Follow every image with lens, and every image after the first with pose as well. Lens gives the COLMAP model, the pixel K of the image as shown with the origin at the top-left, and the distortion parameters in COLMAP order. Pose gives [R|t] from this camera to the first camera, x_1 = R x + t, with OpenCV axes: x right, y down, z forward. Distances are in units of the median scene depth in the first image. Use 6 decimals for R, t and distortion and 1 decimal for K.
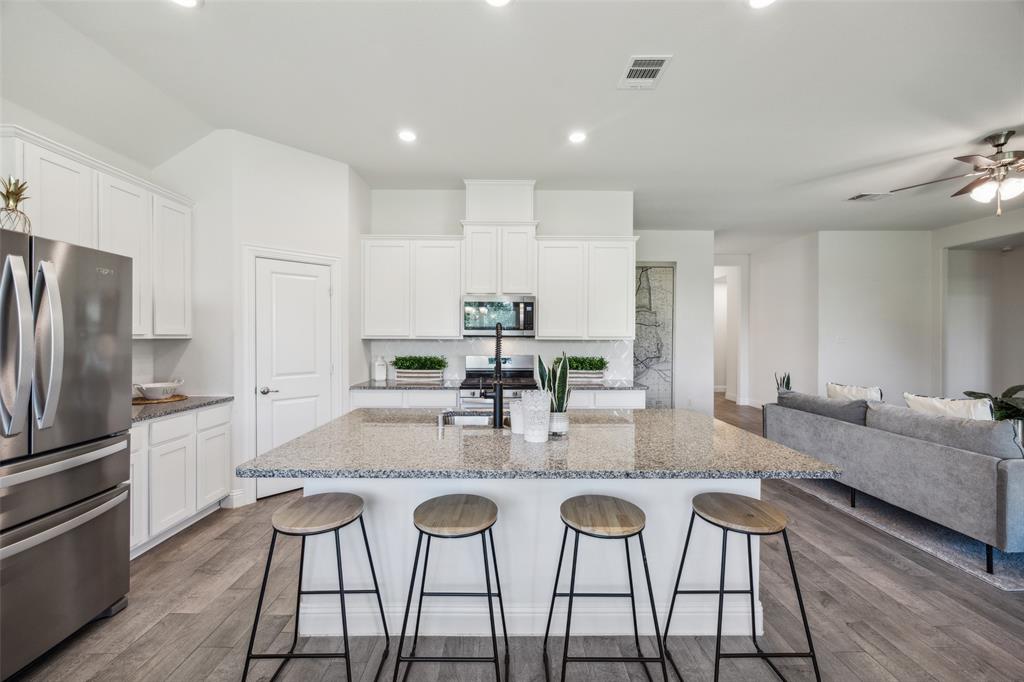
lens RADIAL K [[397.8, 0, 514.3], [0, 397.8, 337.2], [0, 0, 1]] dist [-0.000362, -0.000243]
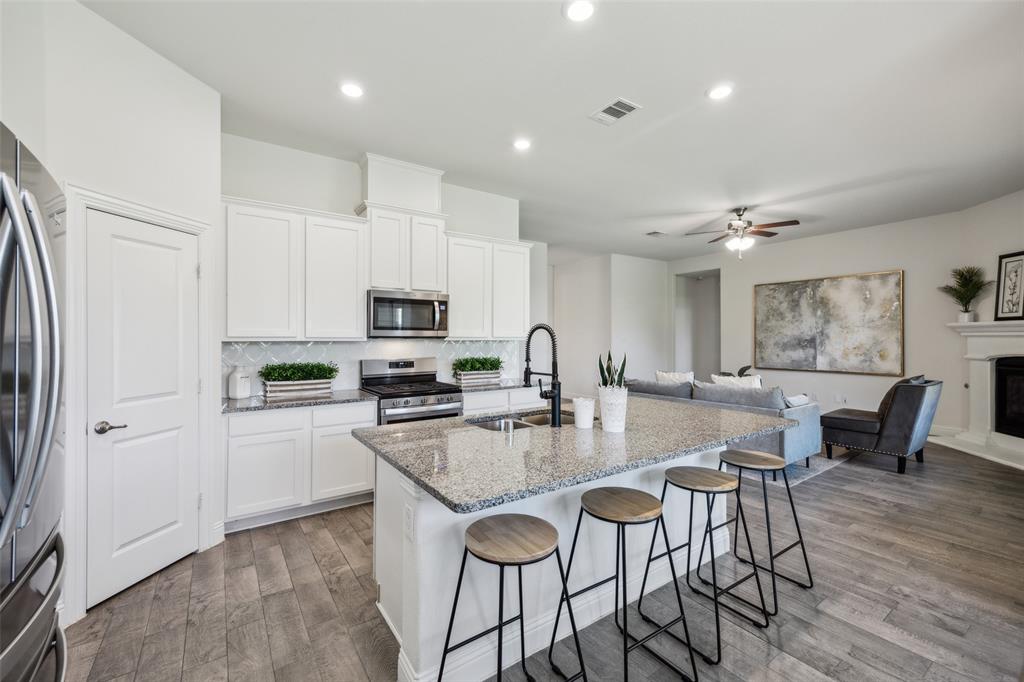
lens RADIAL K [[426.0, 0, 504.8], [0, 426.0, 334.9], [0, 0, 1]] dist [0.012086, -0.001448]
pose [[0.829746, -0.001286, 0.558140, -0.412424], [0.005299, 0.999970, -0.005574, -0.001250], [-0.558116, 0.007583, 0.829728, 0.088625]]
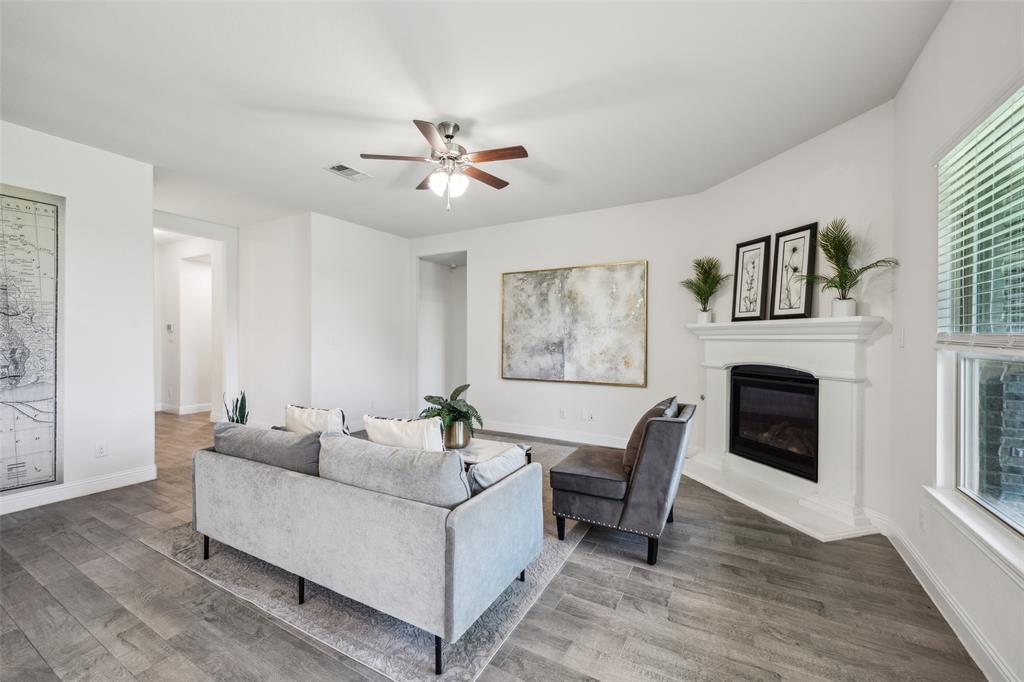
lens RADIAL K [[397.8, 0, 507.4], [0, 397.8, 339.0], [0, 0, 1]] dist [-0.000362, -0.000243]
pose [[0.515669, -0.002608, 0.856784, 0.380928], [-0.002261, 0.999988, 0.004405, -0.002519], [-0.856785, -0.004209, 0.515657, 0.309554]]
